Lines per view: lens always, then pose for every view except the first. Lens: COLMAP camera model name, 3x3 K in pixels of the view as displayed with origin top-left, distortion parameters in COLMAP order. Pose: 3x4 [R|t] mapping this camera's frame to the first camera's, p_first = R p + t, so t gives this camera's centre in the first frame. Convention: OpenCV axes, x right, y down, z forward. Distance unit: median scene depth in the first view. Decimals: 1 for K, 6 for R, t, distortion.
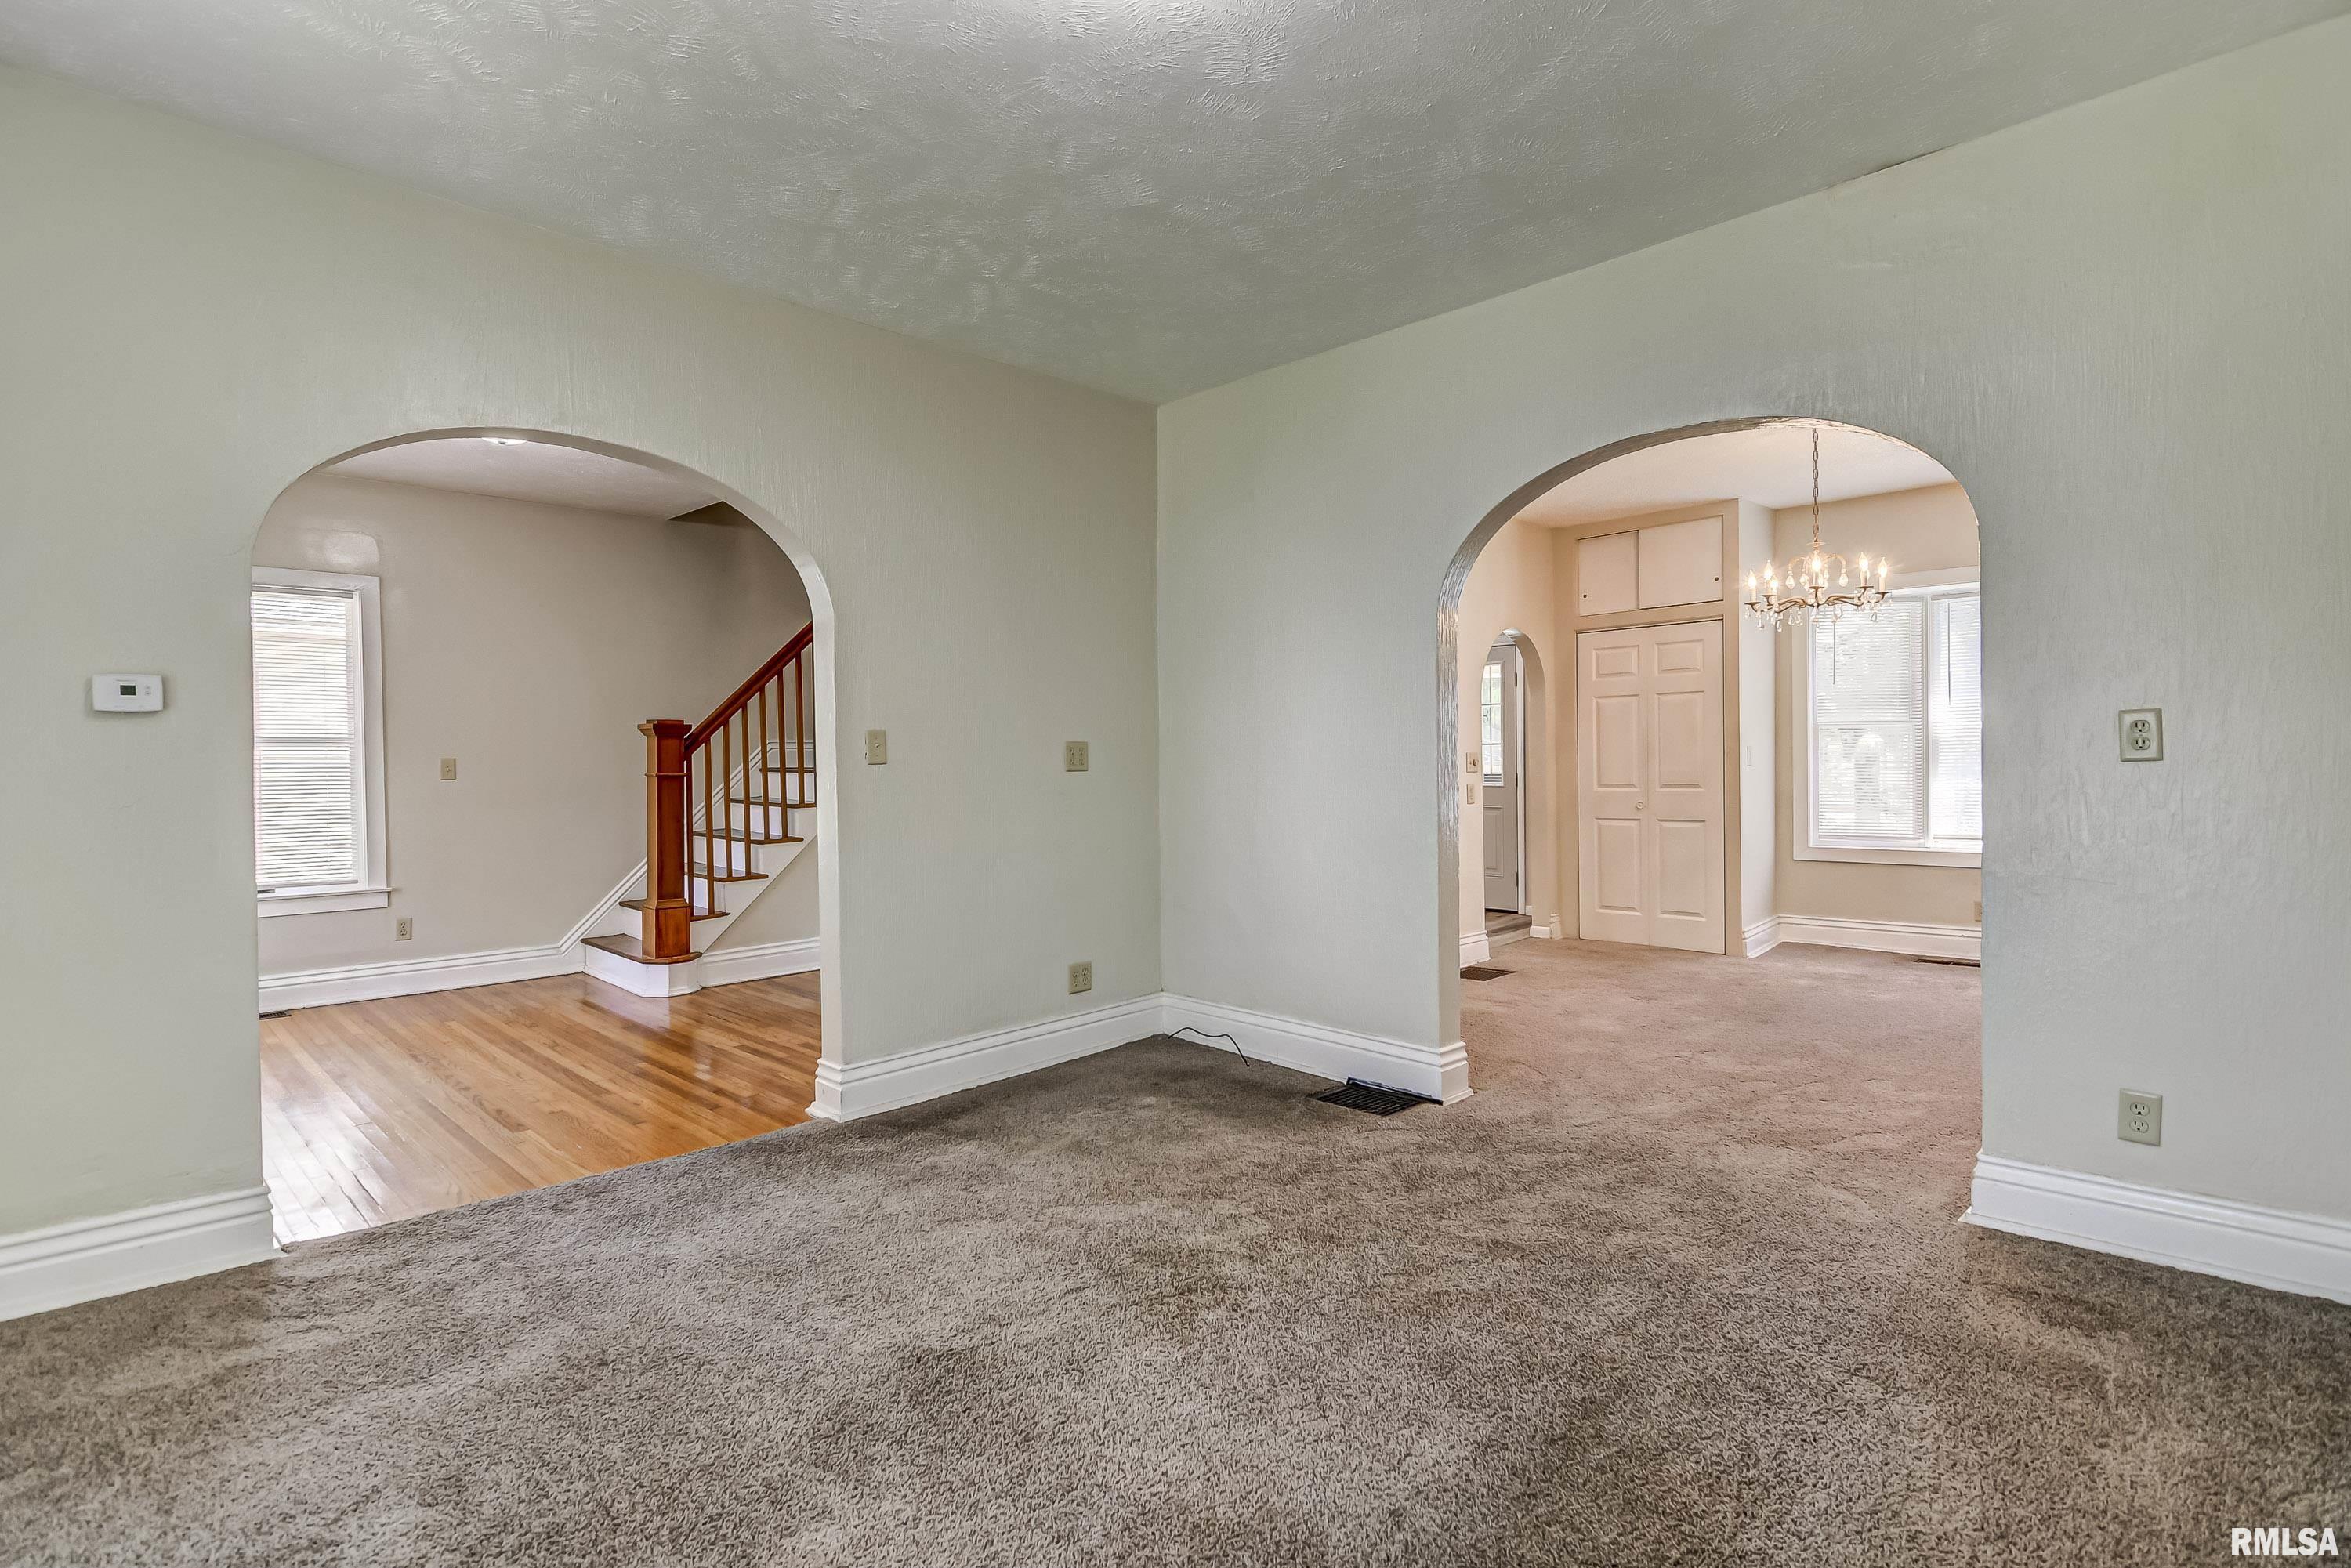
lens RADIAL K [[1125.0, 0, 1165.9], [0, 1125.0, 780.6], [0, 0, 1]] dist [0.014681, -0.012880]
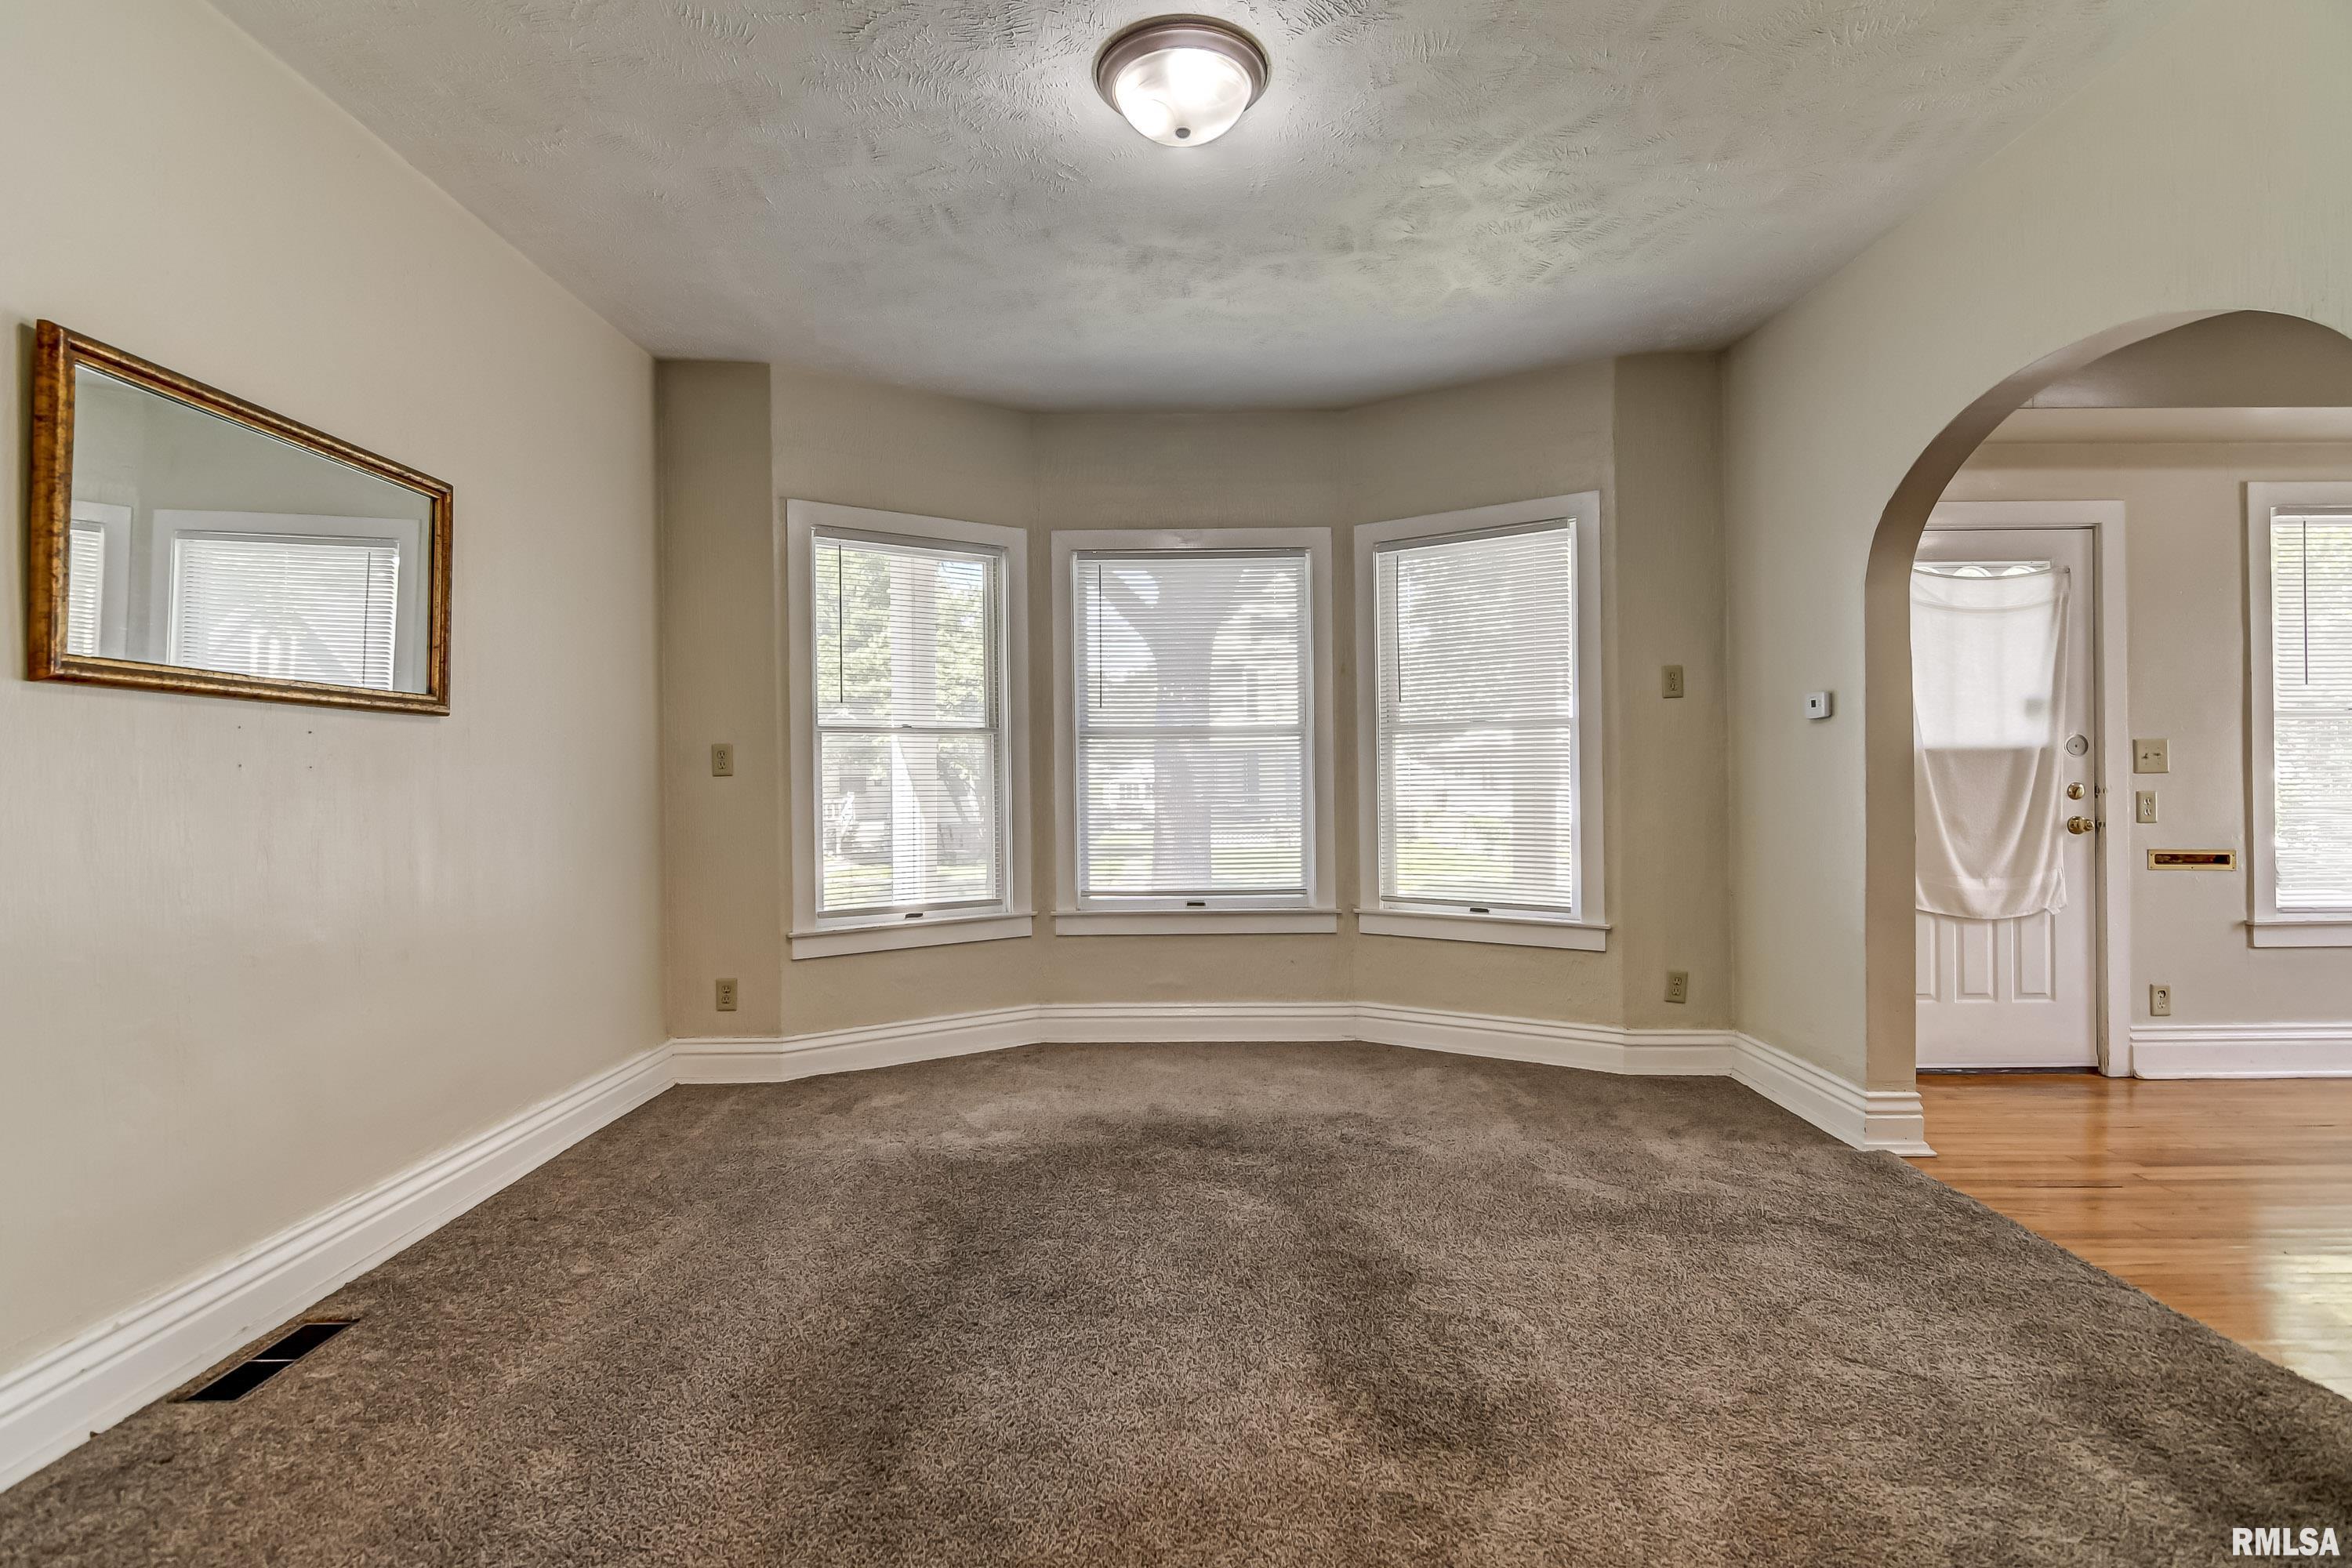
lens RADIAL K [[1125.5, 0, 1166.4], [0, 1125.5, 780.6], [0, 0, 1]] dist [0.014681, -0.012880]
pose [[-0.707553, 0.018292, -0.706424, 0.286137], [0.008956, 0.999817, 0.016918, -0.006066], [0.706604, 0.005644, -0.707587, 0.609684]]
